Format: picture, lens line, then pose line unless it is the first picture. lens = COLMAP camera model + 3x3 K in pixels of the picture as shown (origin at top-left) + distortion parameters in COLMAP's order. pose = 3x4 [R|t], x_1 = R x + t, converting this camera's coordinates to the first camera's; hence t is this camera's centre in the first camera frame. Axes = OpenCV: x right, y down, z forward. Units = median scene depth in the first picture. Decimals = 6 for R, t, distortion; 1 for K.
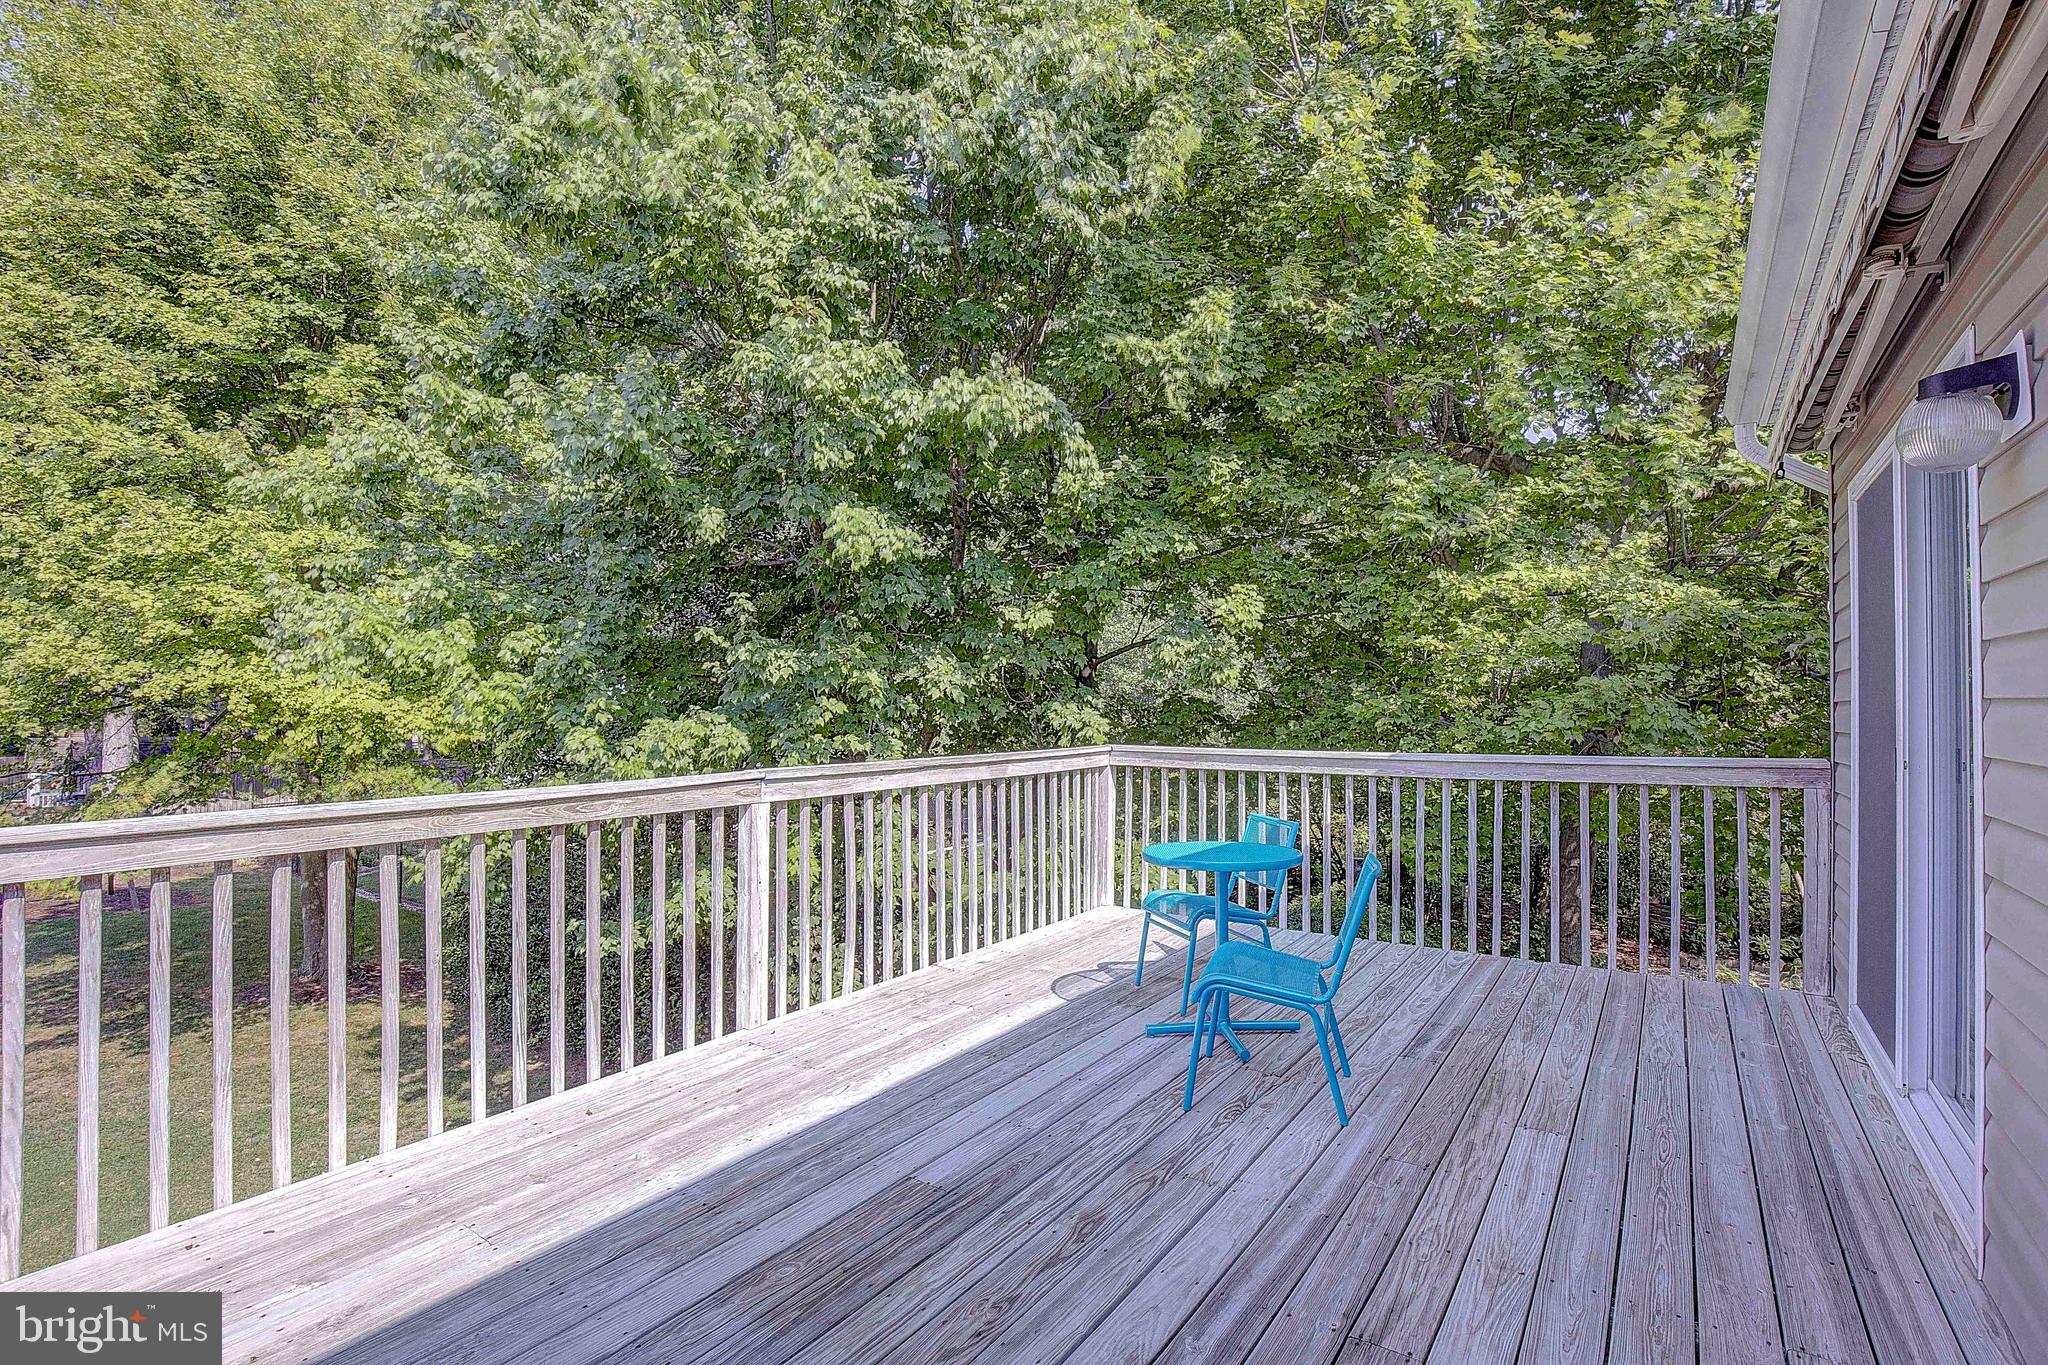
lens RADIAL K [[945.9, 0, 1070.2], [0, 945.9, 687.6], [0, 0, 1]] dist [-0.042517, 0.008843]
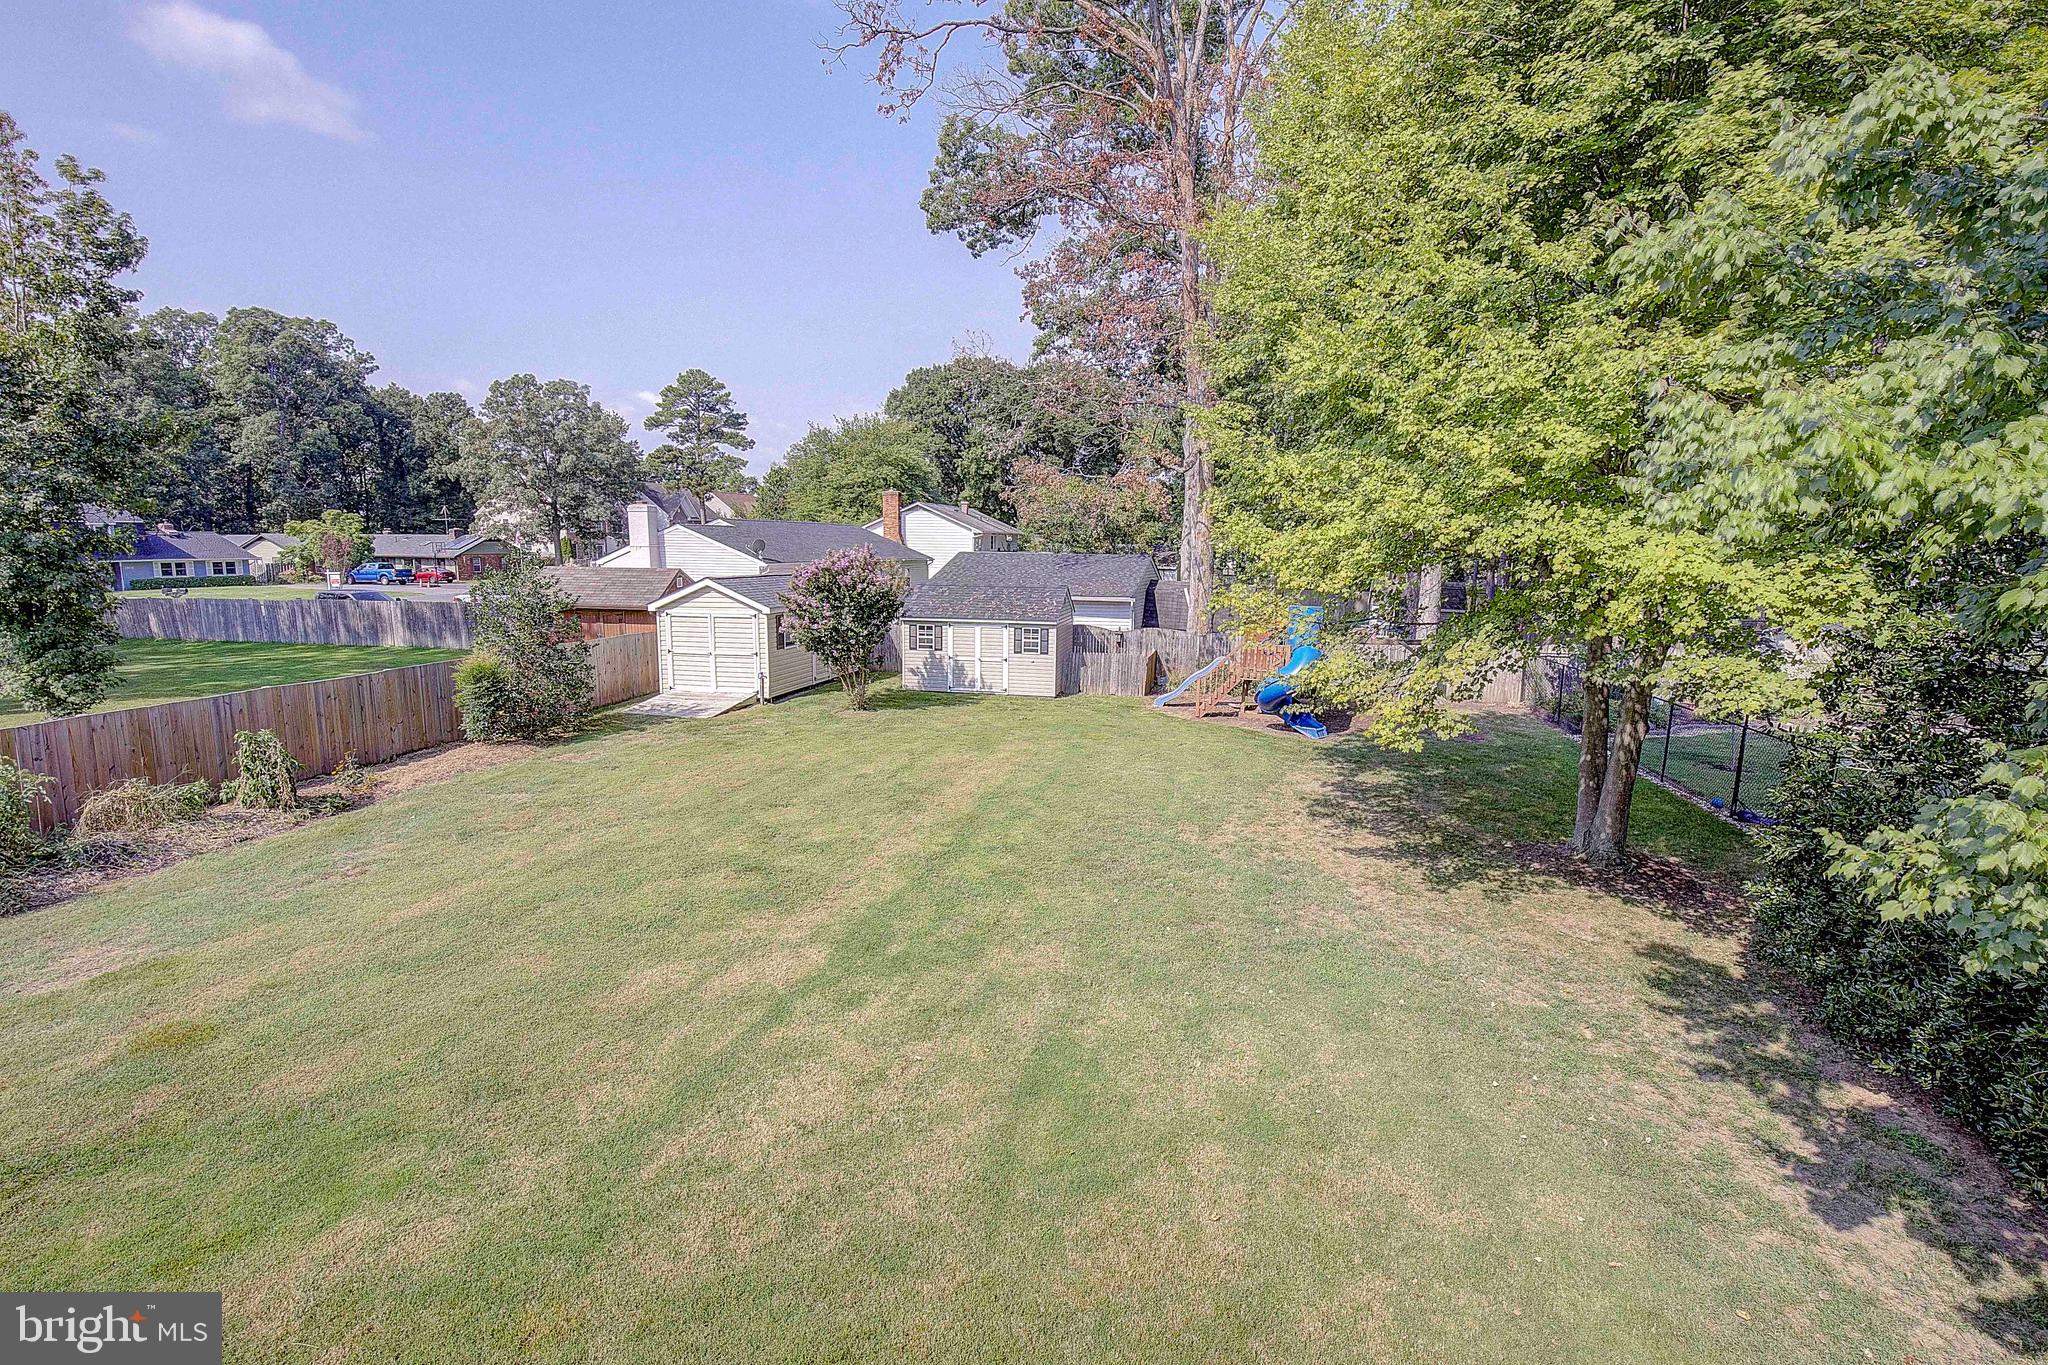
lens RADIAL K [[945.9, 0, 1052.1], [0, 945.9, 693.7], [0, 0, 1]] dist [-0.042517, 0.008843]
pose [[0.383765, 0.154399, -0.910431, -0.283393], [-0.008004, 0.986442, 0.163916, -0.001942], [0.923396, -0.055619, 0.379798, 0.229004]]
